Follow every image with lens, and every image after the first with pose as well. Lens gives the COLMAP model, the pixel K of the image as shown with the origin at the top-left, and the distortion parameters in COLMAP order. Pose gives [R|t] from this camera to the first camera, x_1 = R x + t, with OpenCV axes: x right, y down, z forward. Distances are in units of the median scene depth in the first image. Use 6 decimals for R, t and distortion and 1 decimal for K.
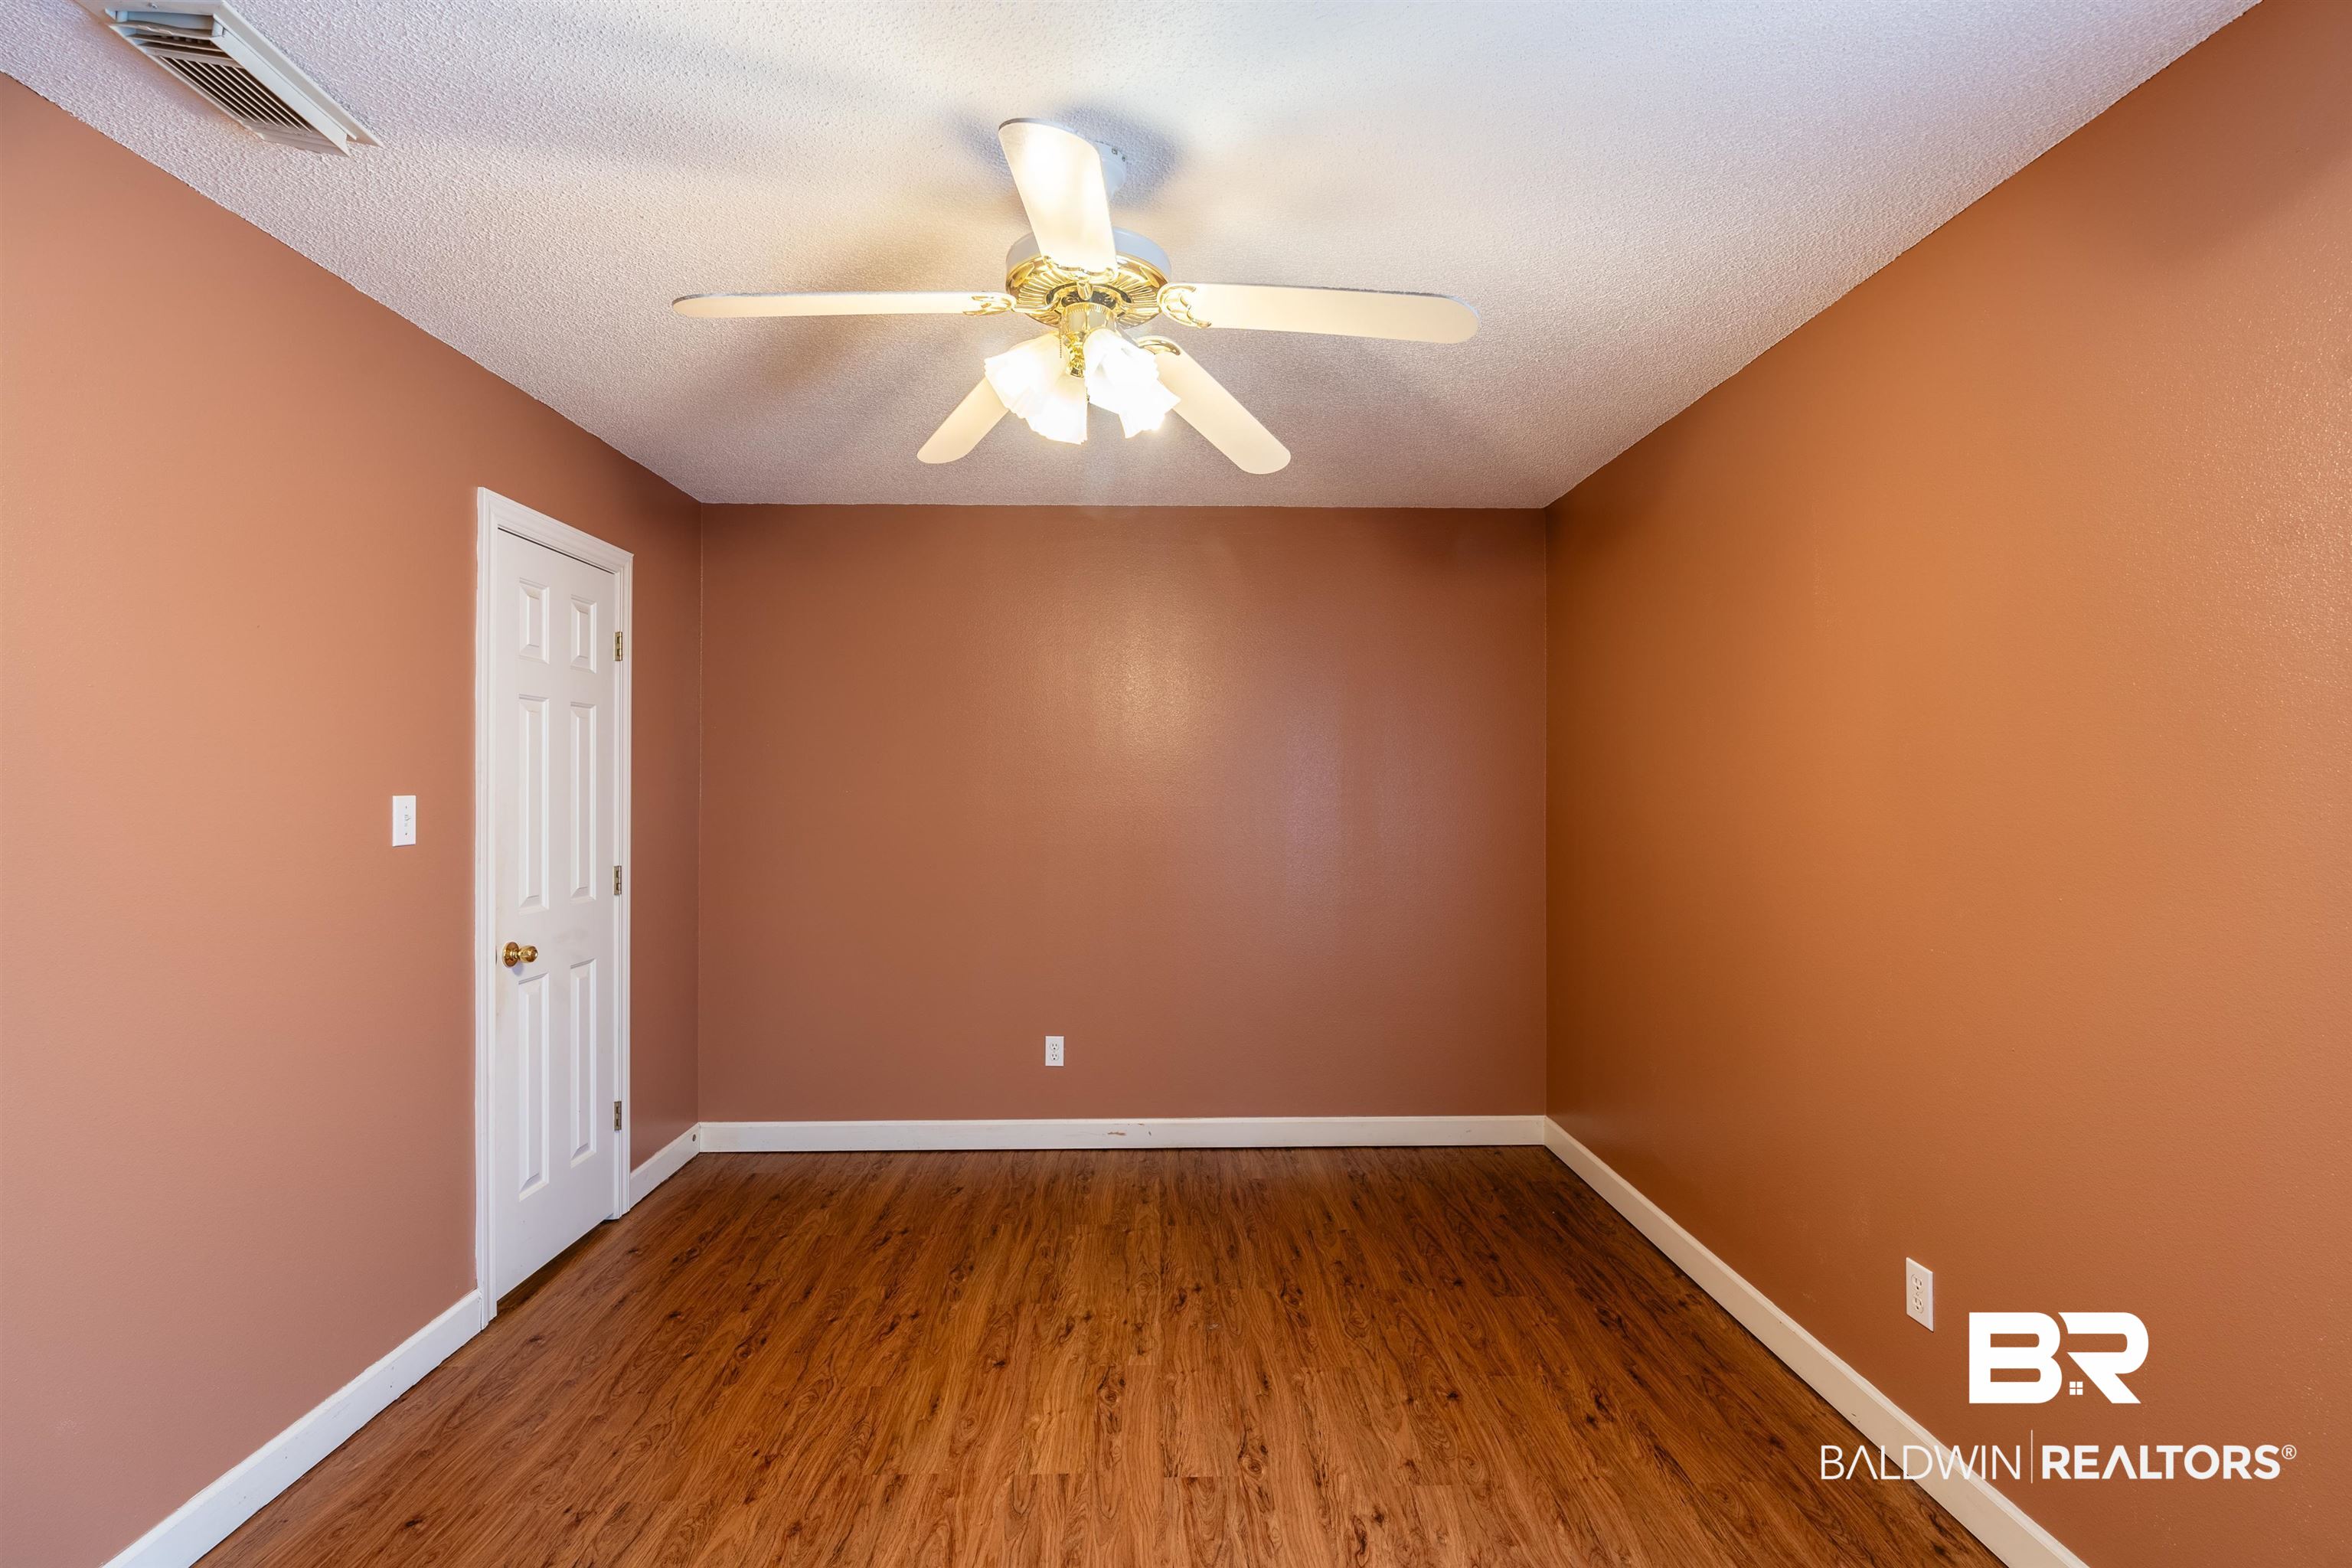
lens RADIAL K [[1082.4, 0, 1221.1], [0, 1082.4, 769.2], [0, 0, 1]] dist [-0.007990, 0.003654]
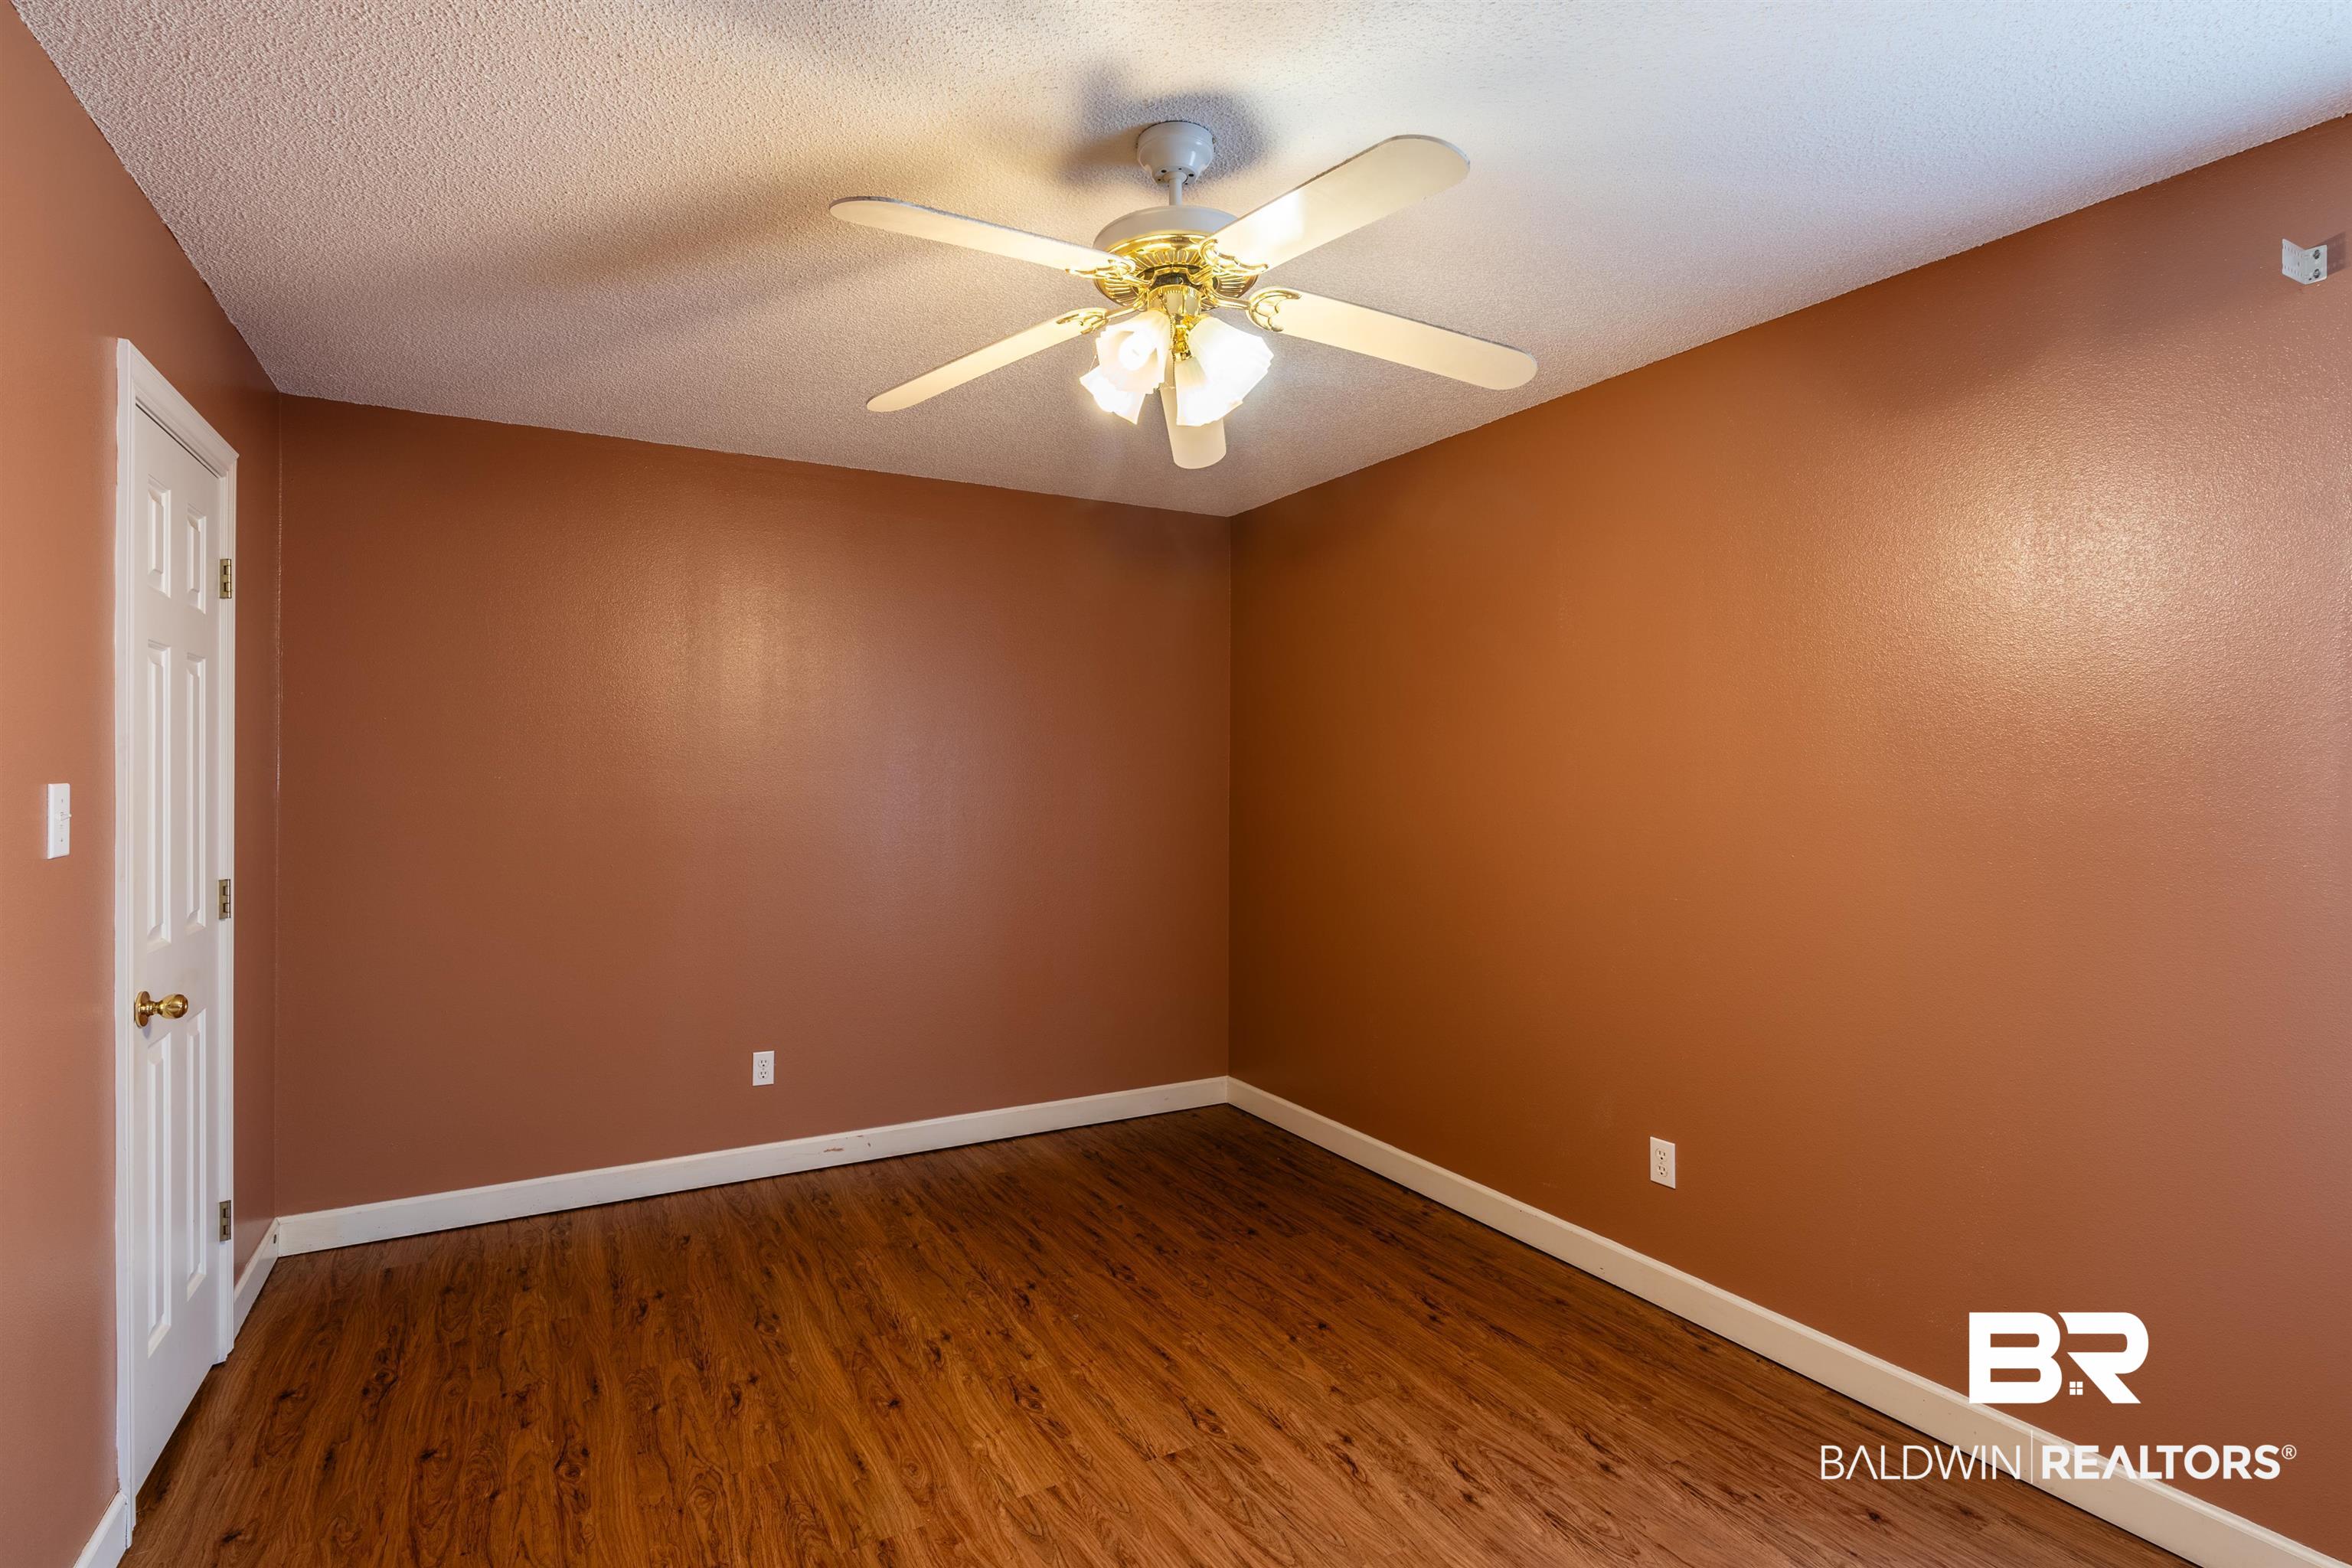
lens RADIAL K [[1082.4, 0, 1184.8], [0, 1082.4, 773.7], [0, 0, 1]] dist [-0.007990, 0.003654]
pose [[0.894688, 0.003980, 0.446674, -0.341020], [-0.011146, 0.999848, 0.013417, 0.001158], [-0.446553, -0.016983, 0.894596, 0.068808]]
